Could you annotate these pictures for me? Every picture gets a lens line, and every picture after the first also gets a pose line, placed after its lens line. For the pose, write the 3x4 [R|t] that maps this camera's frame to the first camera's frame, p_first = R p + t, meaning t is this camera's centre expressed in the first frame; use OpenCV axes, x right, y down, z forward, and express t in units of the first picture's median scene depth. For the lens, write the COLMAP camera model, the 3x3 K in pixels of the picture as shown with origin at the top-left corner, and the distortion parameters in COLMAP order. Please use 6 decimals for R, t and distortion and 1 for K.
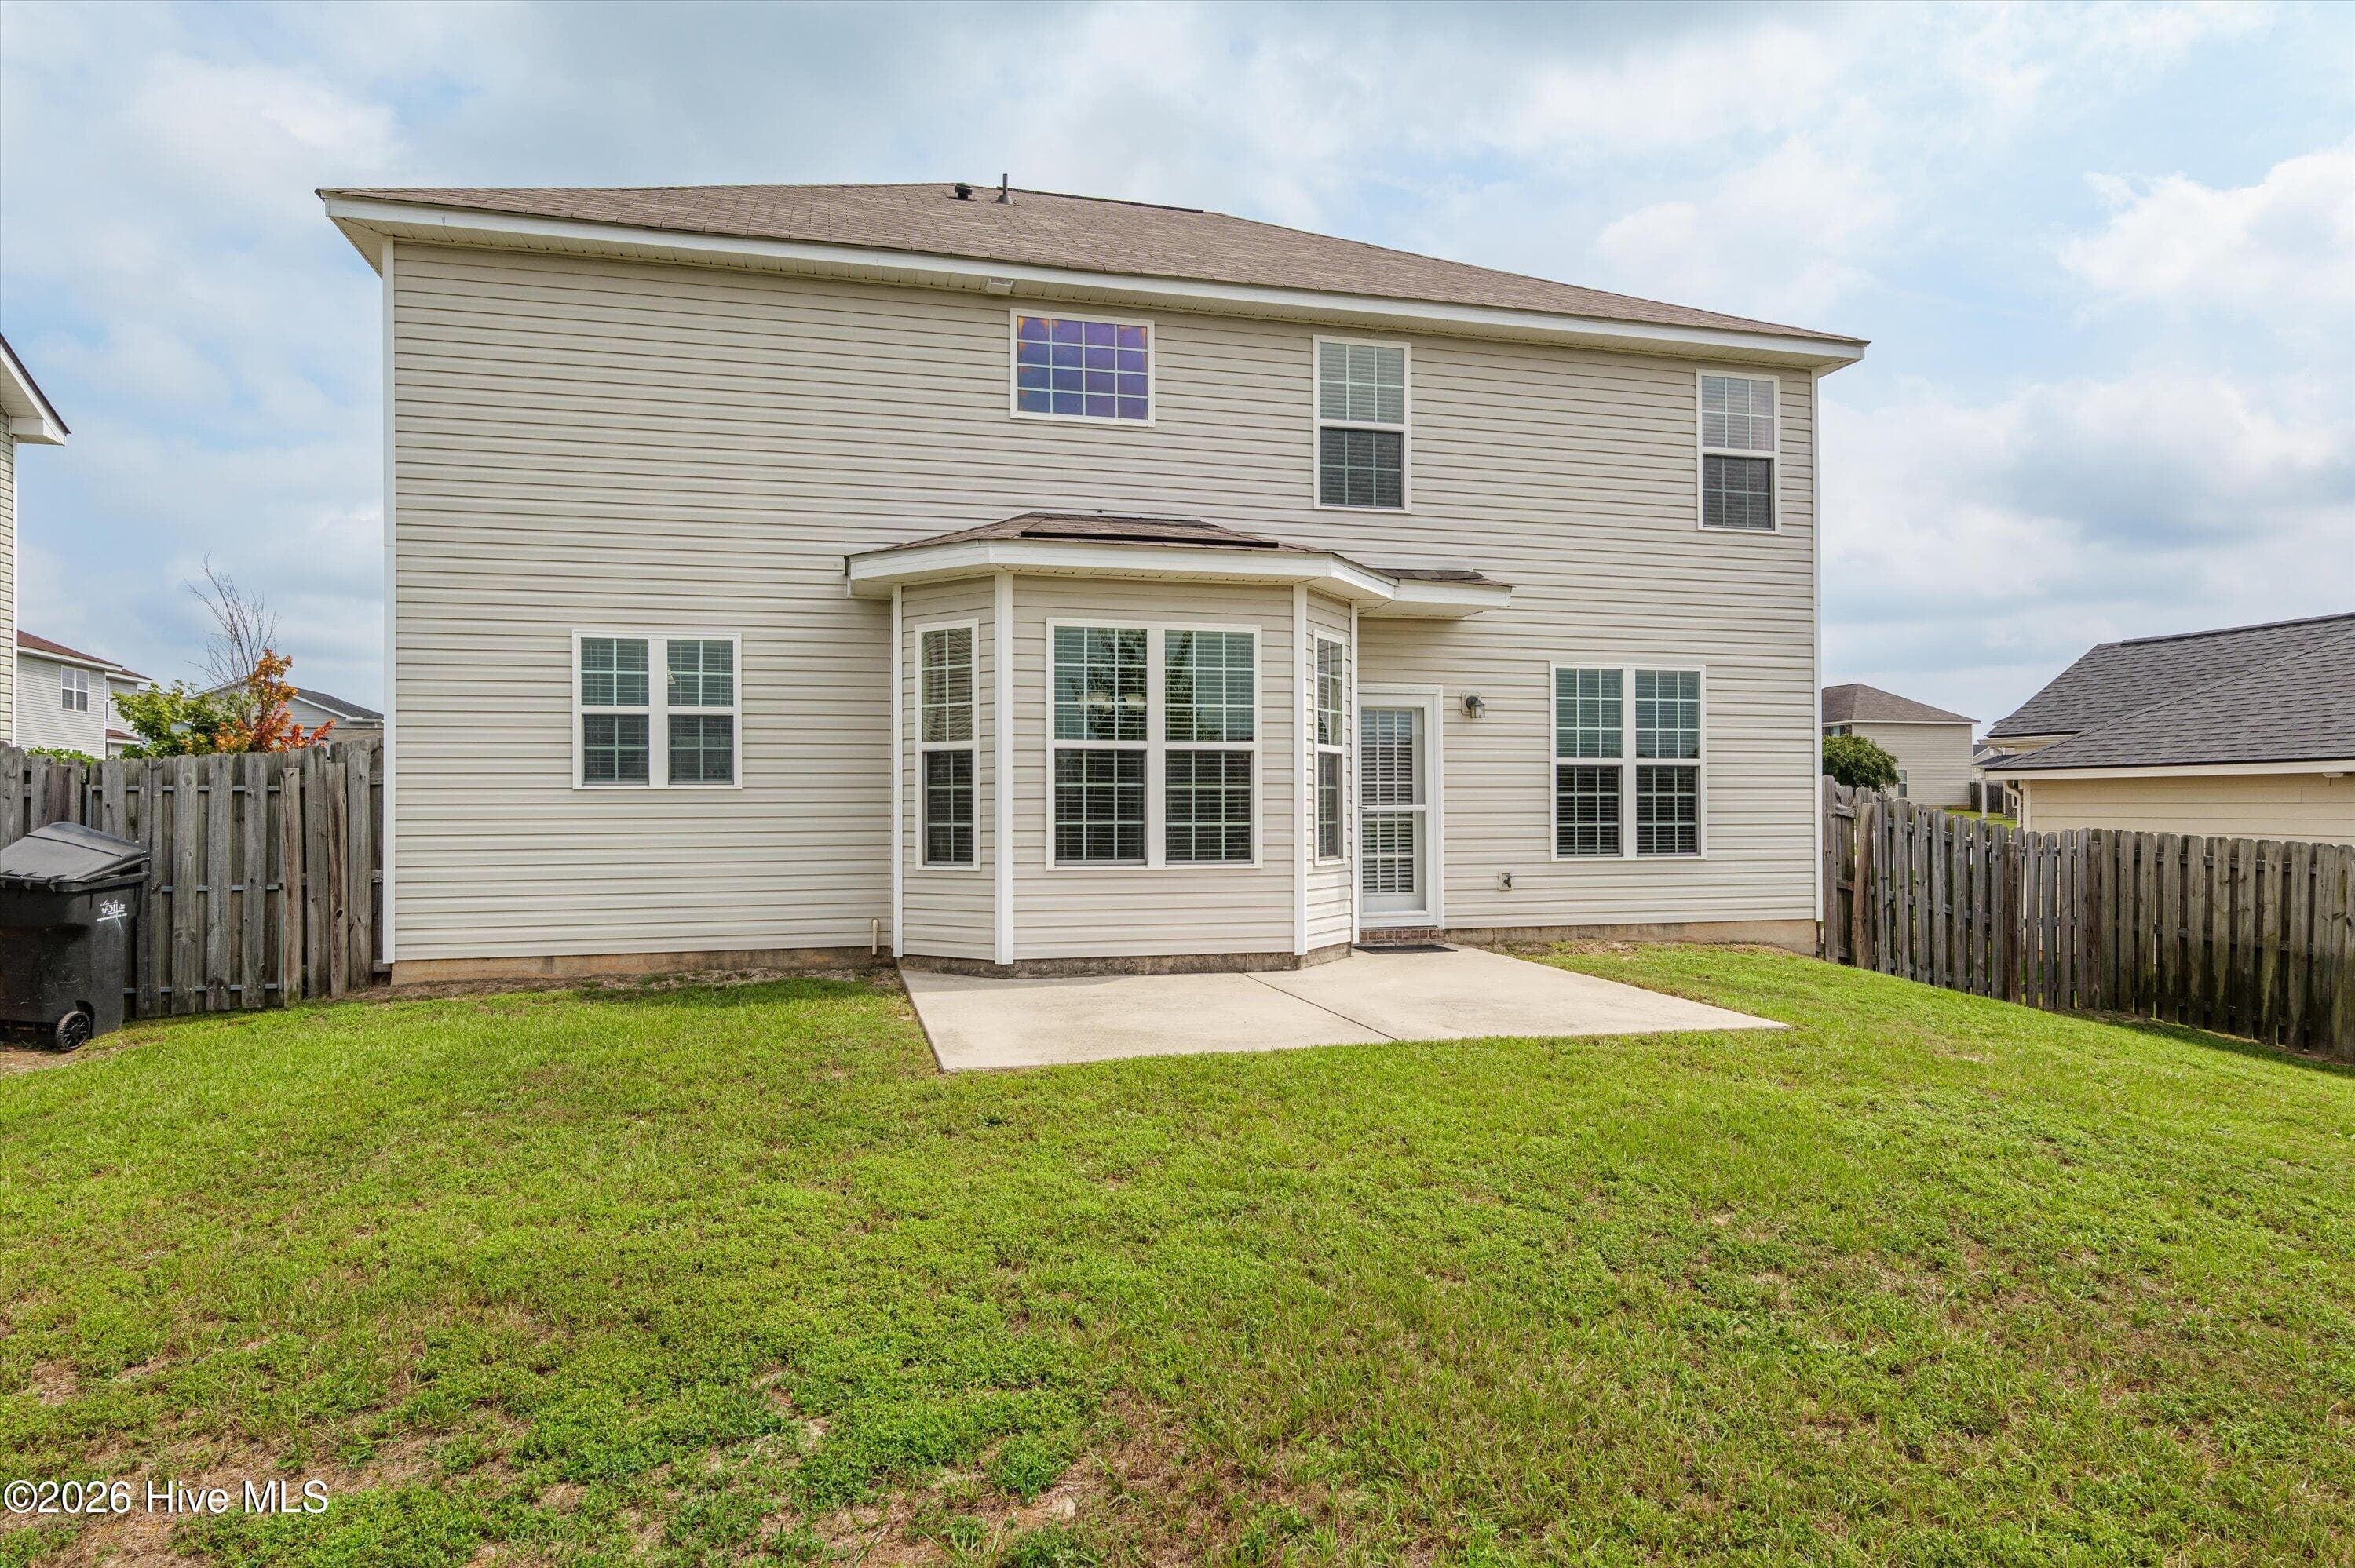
lens RADIAL K [[1340.2, 0, 1170.6], [0, 1340.2, 798.7], [0, 0, 1]] dist [0.006014, -0.008392]
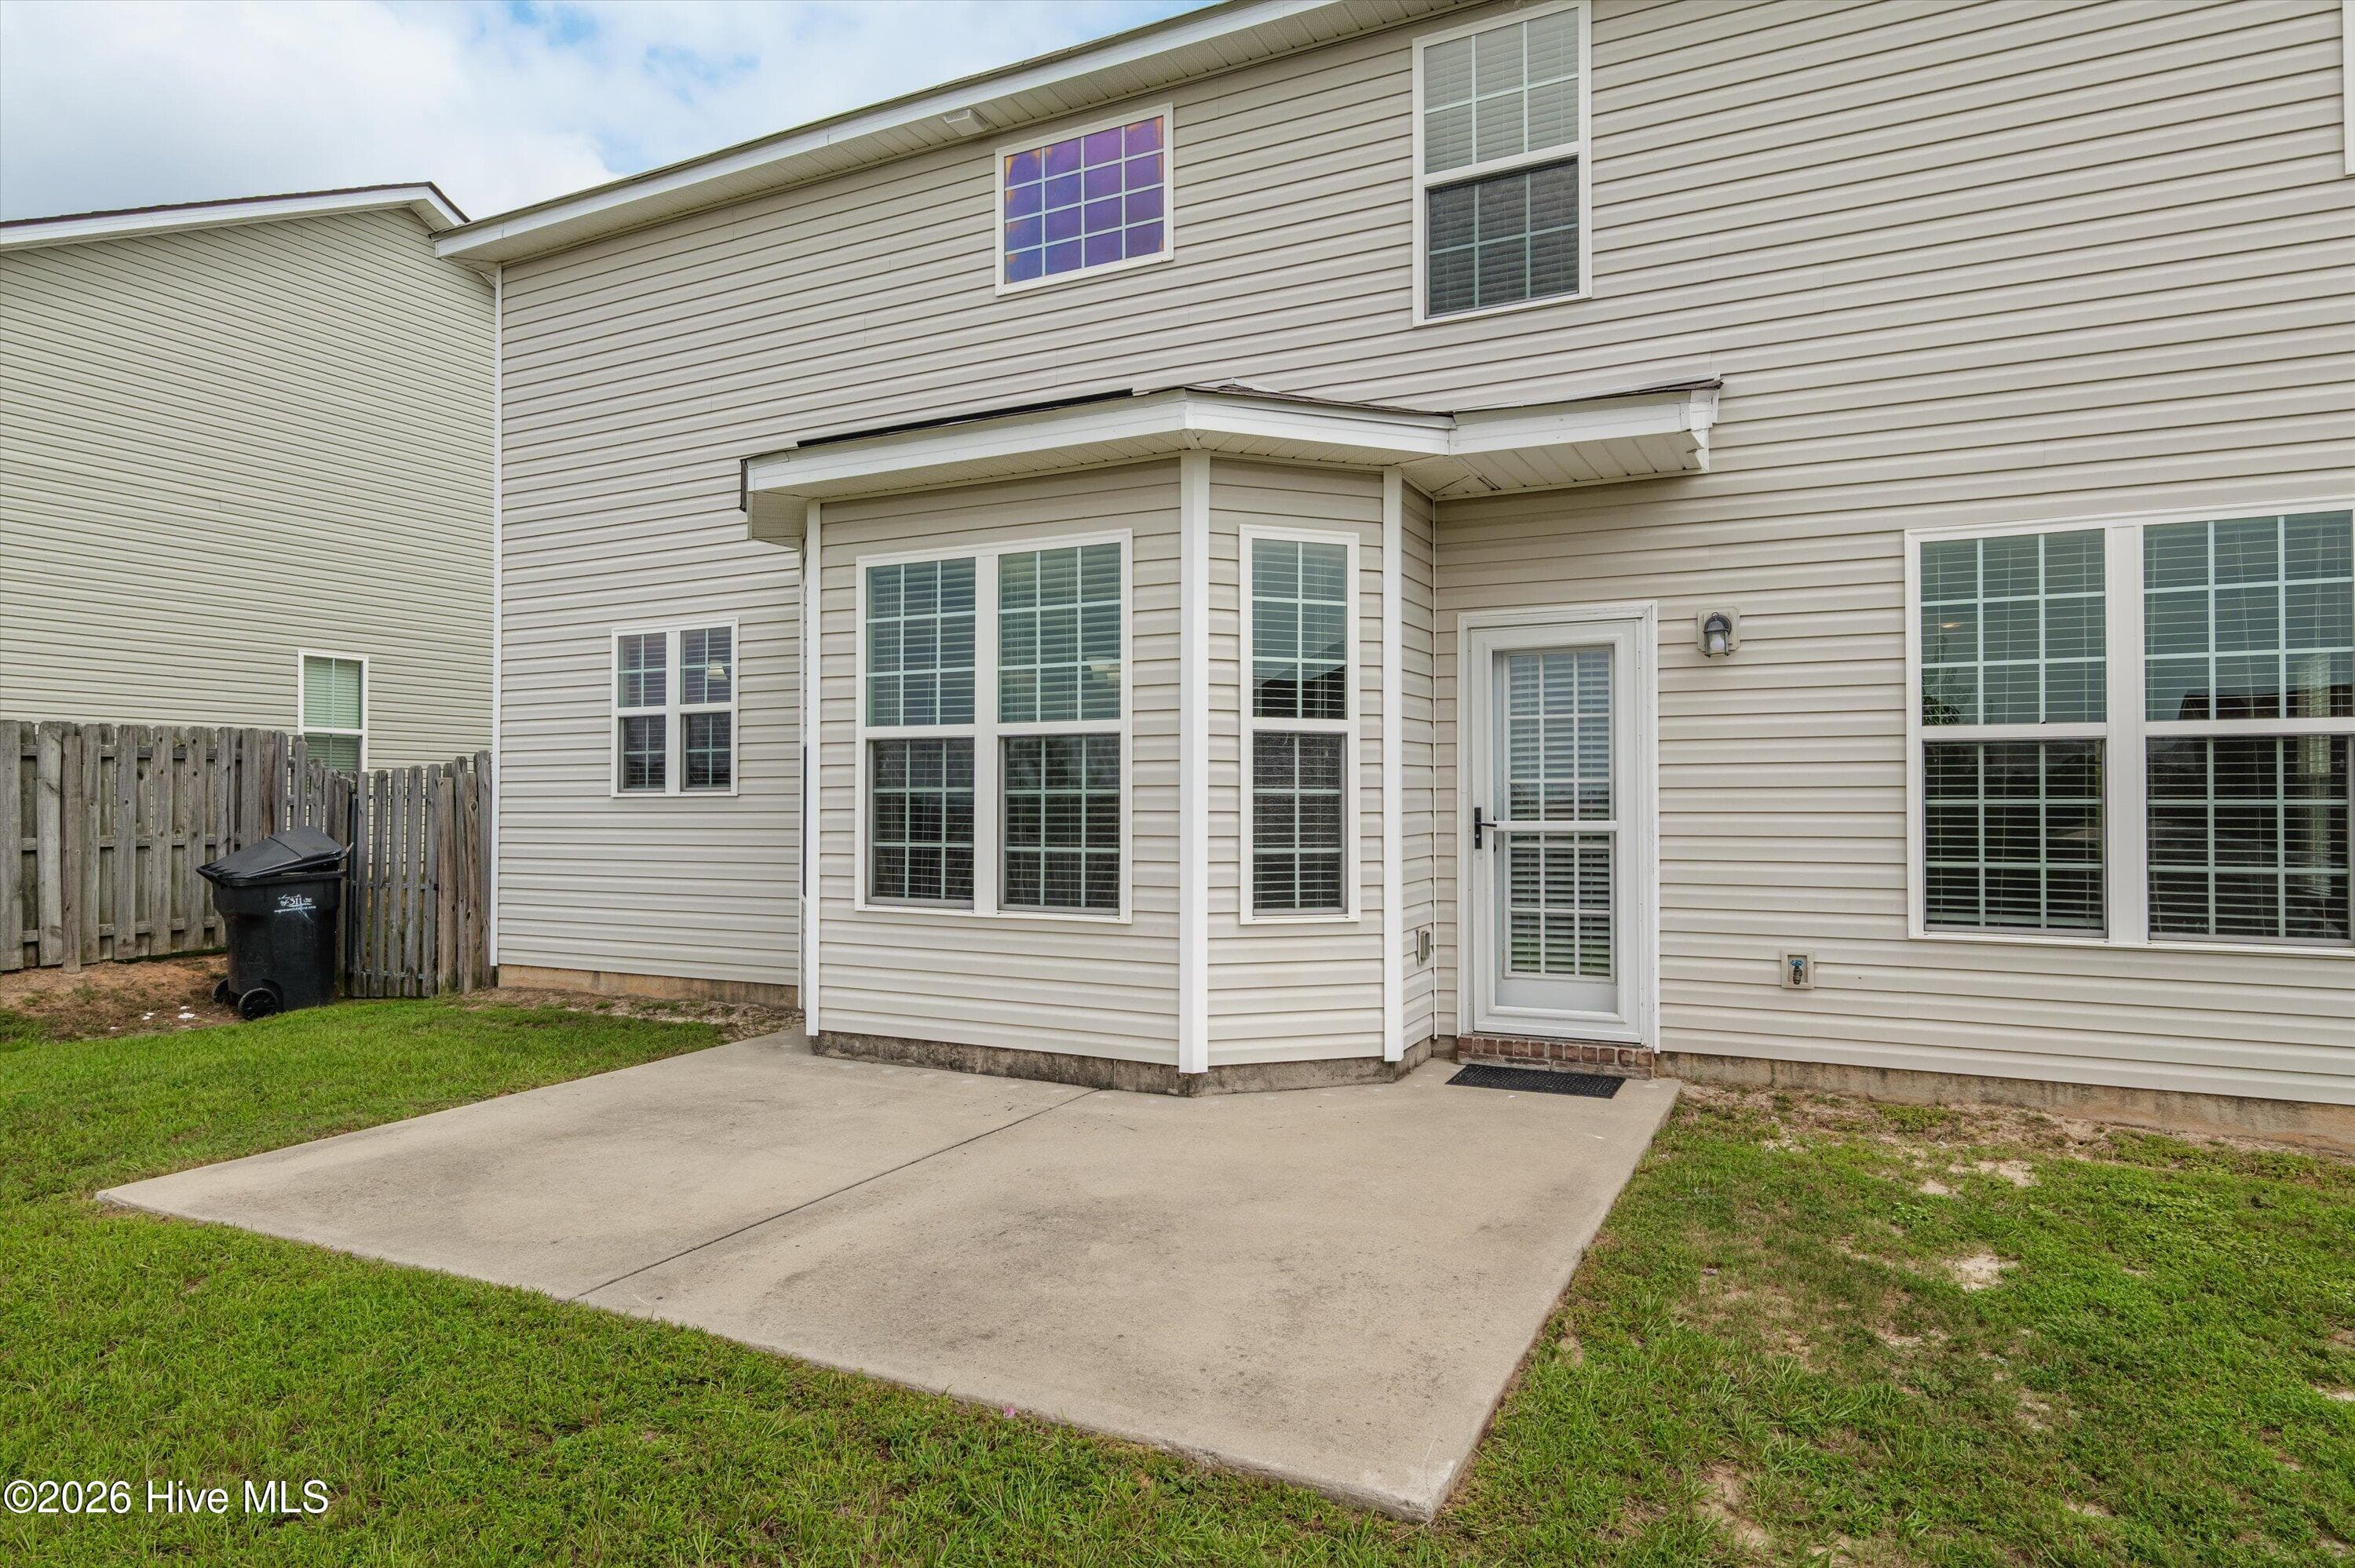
lens RADIAL K [[1340.2, 0, 1226.3], [0, 1340.2, 793.6], [0, 0, 1]] dist [0.006014, -0.008392]
pose [[0.757910, -0.002245, -0.652356, 0.460436], [0.001979, 0.999997, -0.001142, -0.006557], [0.652356, -0.000426, 0.757912, 0.515286]]
